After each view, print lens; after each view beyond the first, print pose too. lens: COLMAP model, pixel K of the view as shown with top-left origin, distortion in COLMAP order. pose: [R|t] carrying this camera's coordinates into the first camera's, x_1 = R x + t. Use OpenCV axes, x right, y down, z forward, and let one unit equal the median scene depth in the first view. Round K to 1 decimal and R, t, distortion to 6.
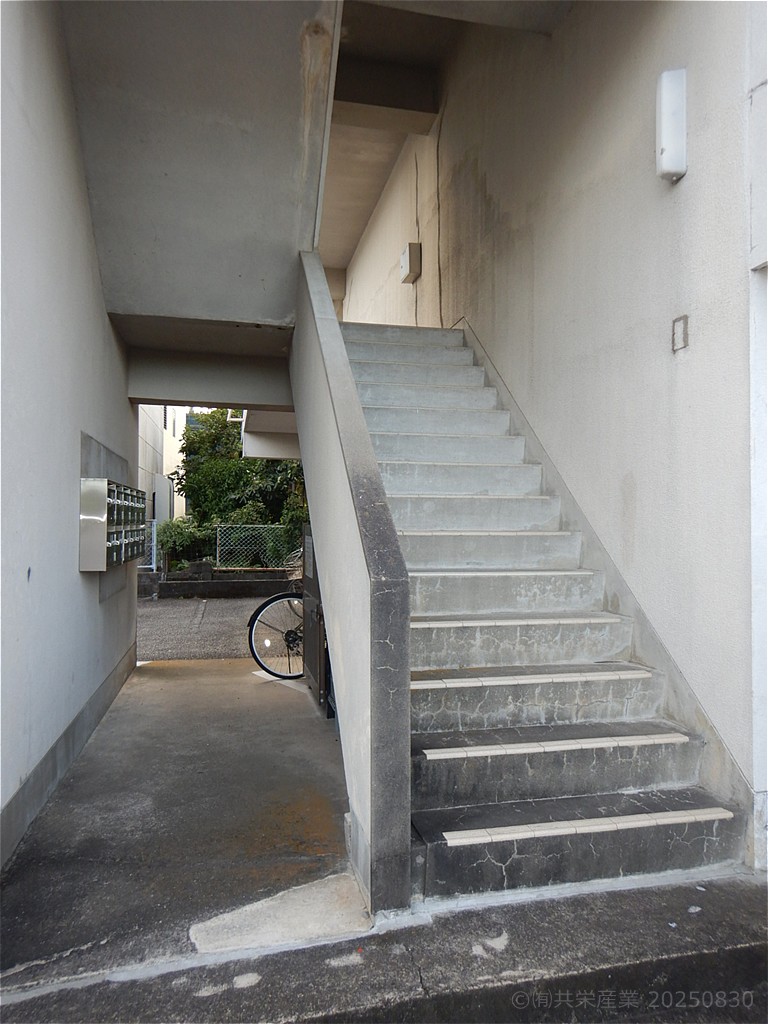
lens RADIAL K [[734.1, 0, 384.0], [0, 734.1, 512.0], [0, 0, 1]] dist [0.011088, -0.002681]
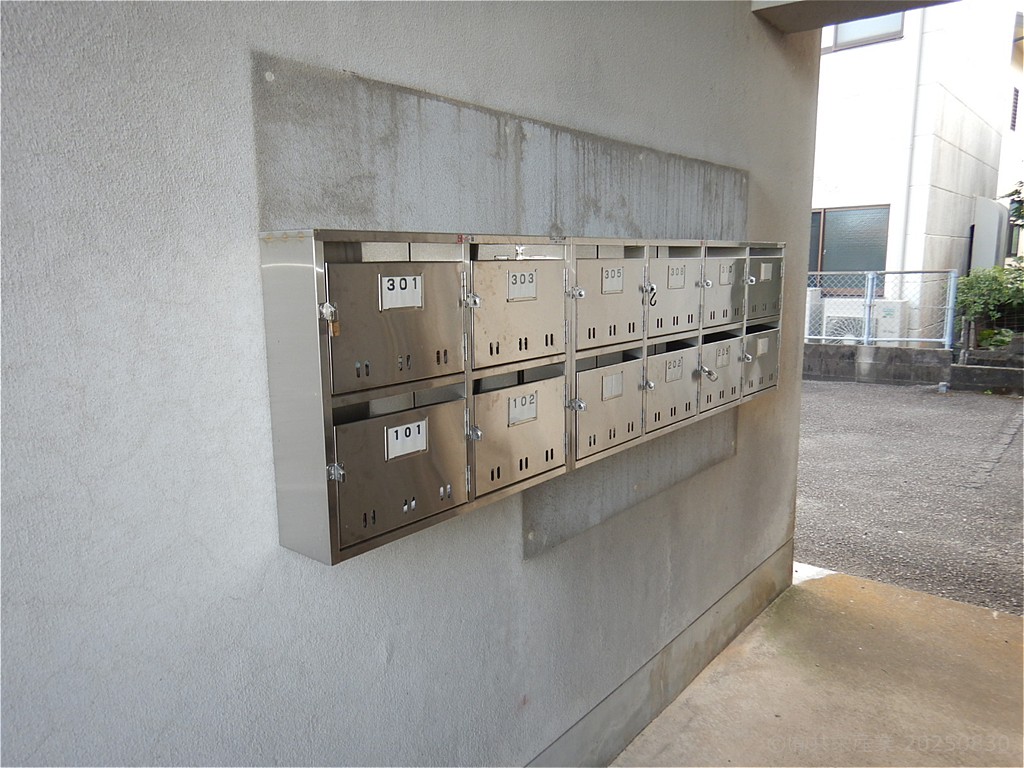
lens RADIAL K [[735.2, 0, 512.0], [0, 735.2, 384.0], [0, 0, 1]] dist [0.027234, -0.019780]
pose [[0.627937, 0.120005, -0.768956, -0.039739], [0.022777, 0.984783, 0.172287, -0.011486], [0.777930, -0.125700, 0.615649, 0.276805]]
